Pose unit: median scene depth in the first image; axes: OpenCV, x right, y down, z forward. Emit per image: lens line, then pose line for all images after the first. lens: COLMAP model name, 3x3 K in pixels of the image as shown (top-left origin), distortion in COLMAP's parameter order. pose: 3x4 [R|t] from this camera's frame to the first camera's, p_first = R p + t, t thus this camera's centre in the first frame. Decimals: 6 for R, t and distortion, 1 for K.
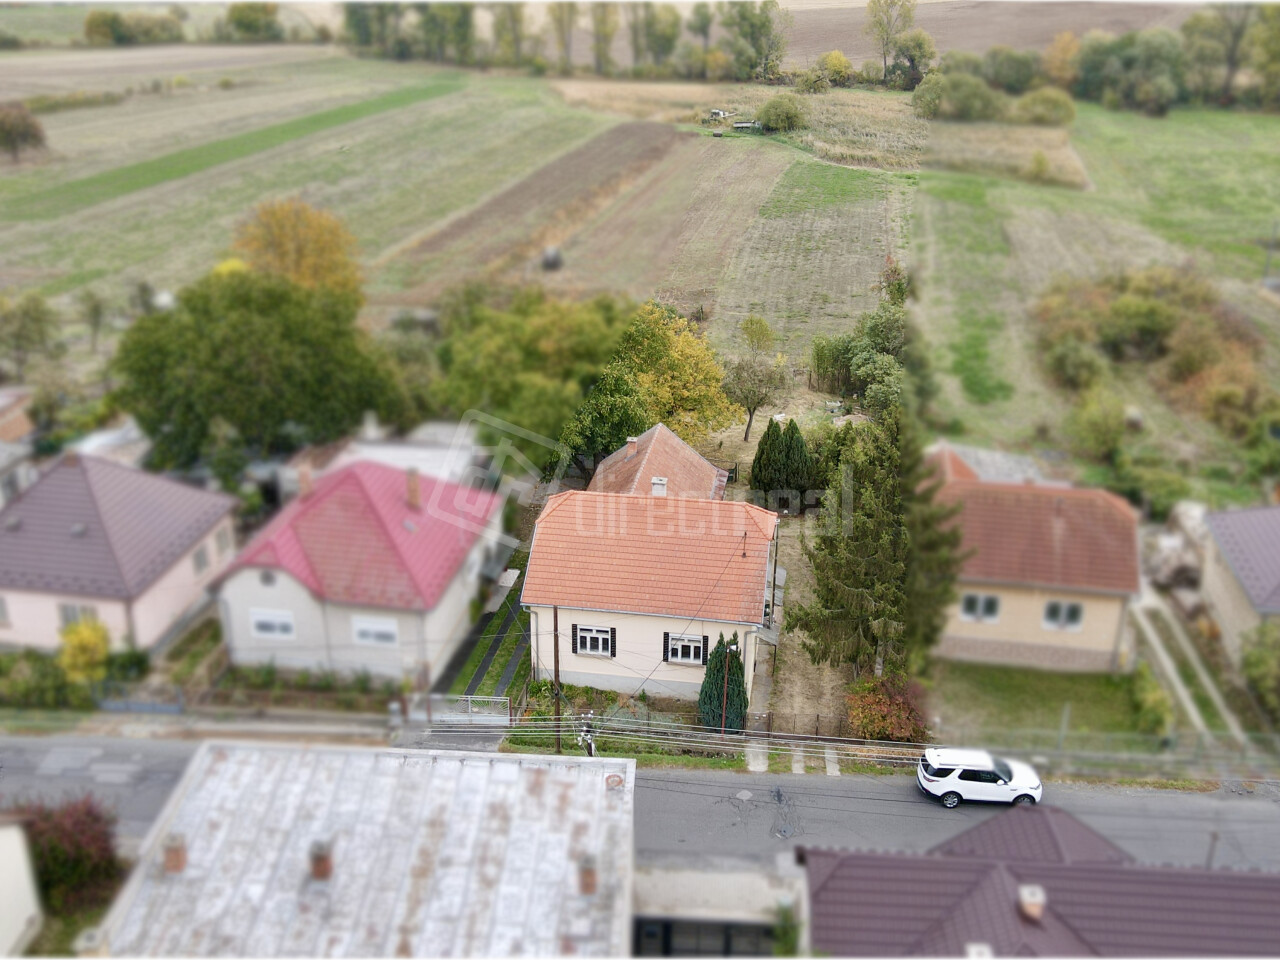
lens RADIAL K [[1236.4, 0, 640.8], [0, 1236.4, 477.4], [0, 0, 1]] dist [0.022991, 0.000000]
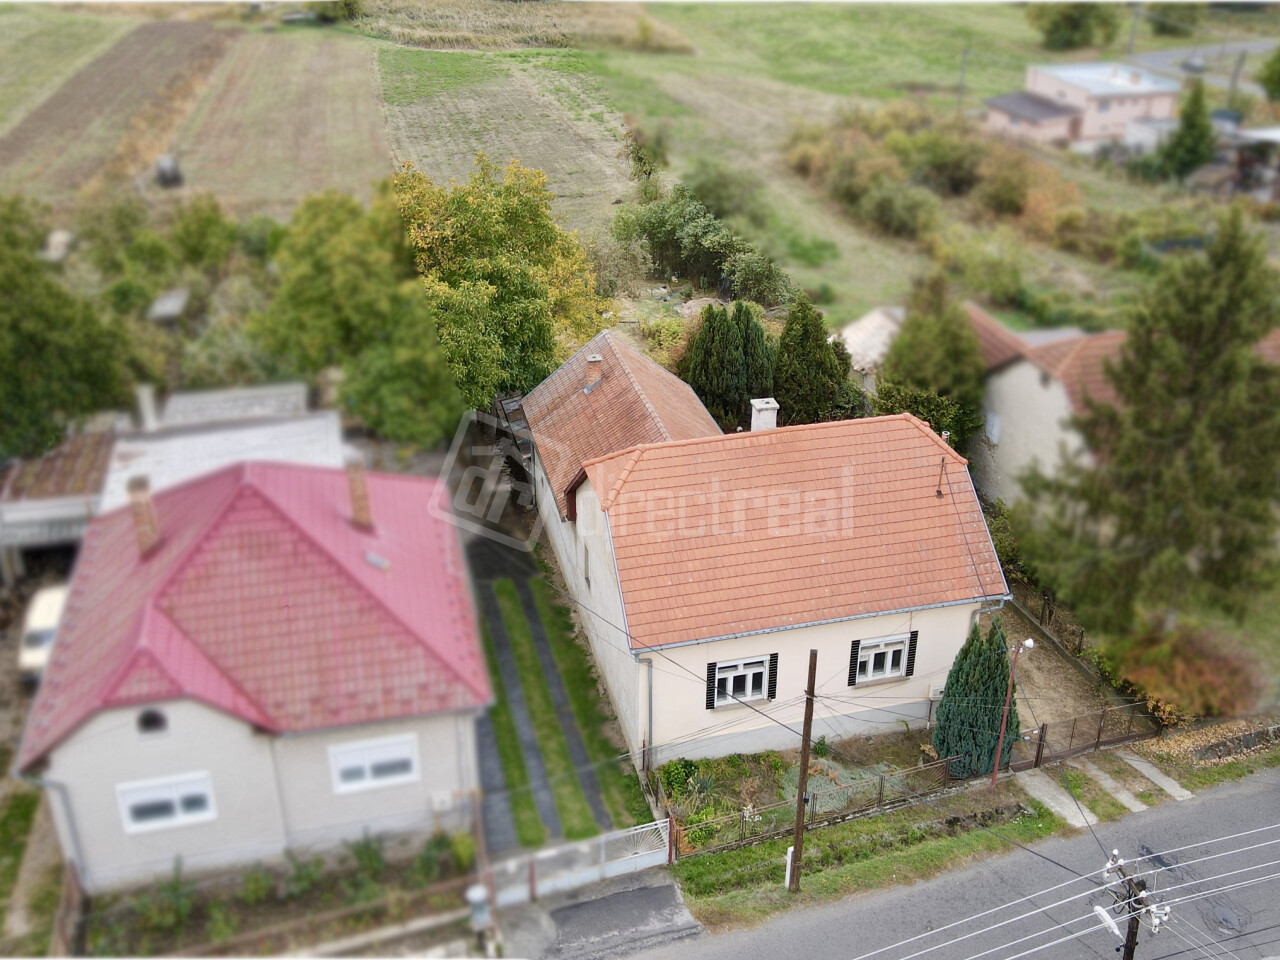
lens RADIAL K [[1236.4, 0, 639.5], [0, 1236.4, 485.2], [0, 0, 1]] dist [0.022991, 0.000000]
pose [[0.921191, -0.193626, 0.337515, -0.263618], [0.170413, 0.980546, 0.097407, -0.028820], [-0.349810, -0.032214, 0.936267, 0.443241]]
